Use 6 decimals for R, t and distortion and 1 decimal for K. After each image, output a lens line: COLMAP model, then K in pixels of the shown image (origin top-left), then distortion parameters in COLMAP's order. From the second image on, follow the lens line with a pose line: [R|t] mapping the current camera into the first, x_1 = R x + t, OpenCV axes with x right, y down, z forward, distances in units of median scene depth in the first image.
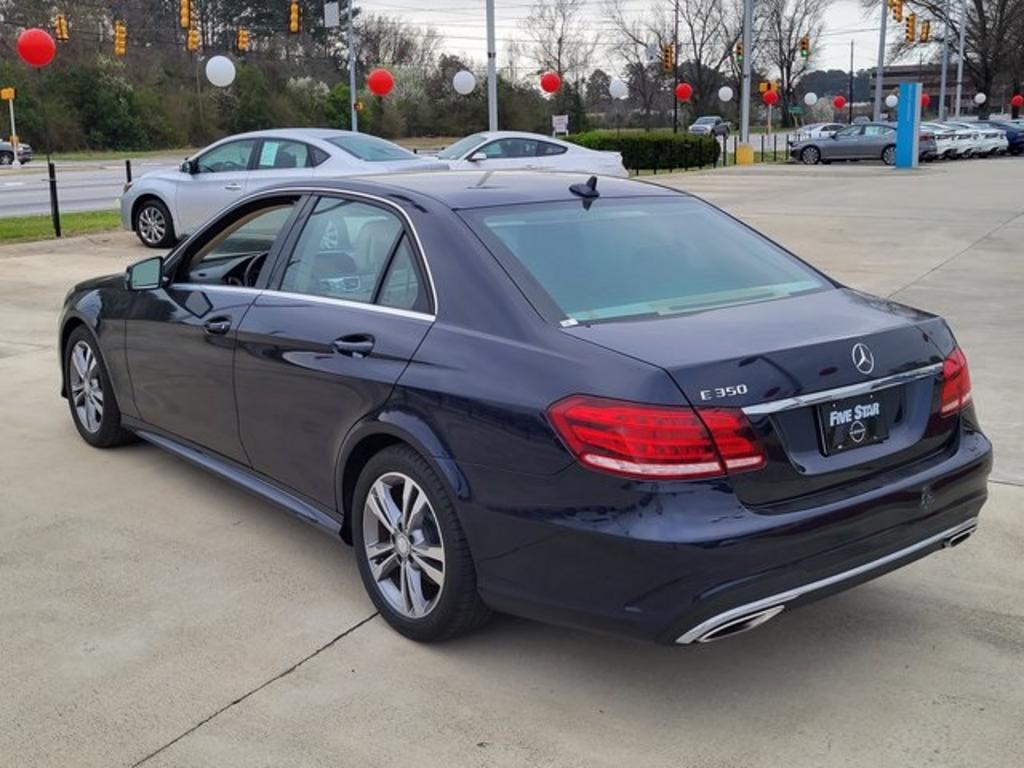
lens RADIAL K [[1149.5, 0, 493.0], [0, 1149.5, 384.4], [0, 0, 1]] dist [0.031121, 0.011452]
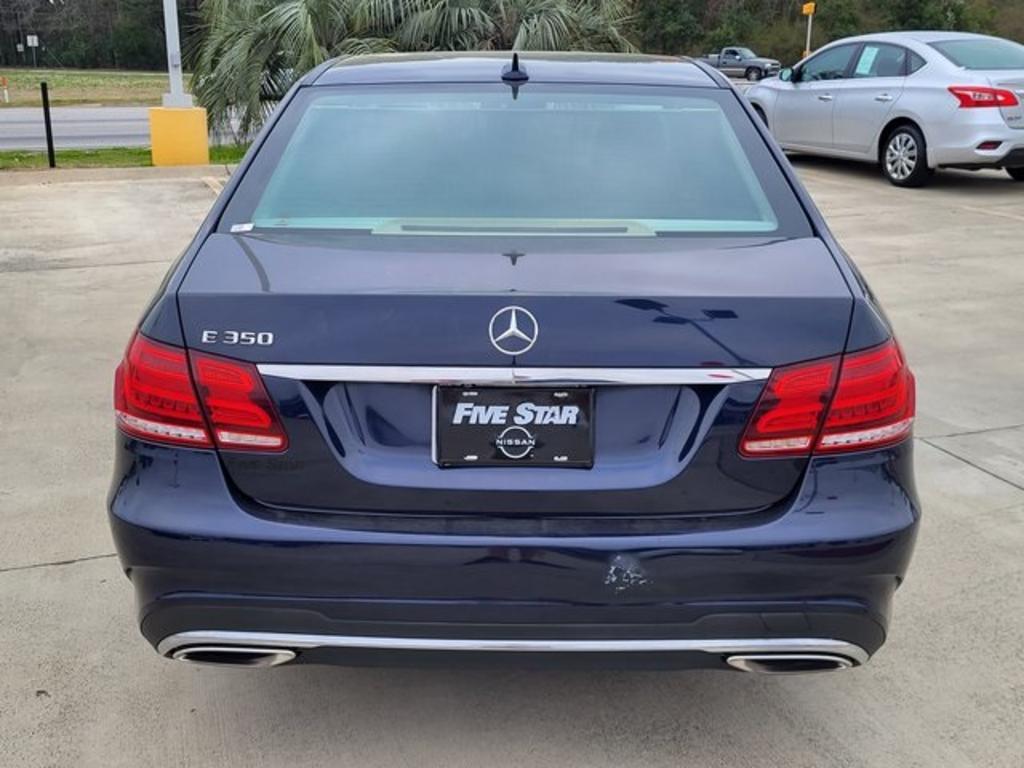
lens RADIAL K [[1149.5, 0, 493.0], [0, 1149.5, 384.4], [0, 0, 1]] dist [0.031121, 0.011452]
pose [[0.774877, 0.185033, -0.604424, 0.691874], [-0.144560, 0.982730, 0.115517, -0.063861], [0.615360, -0.002136, 0.788244, 0.484410]]
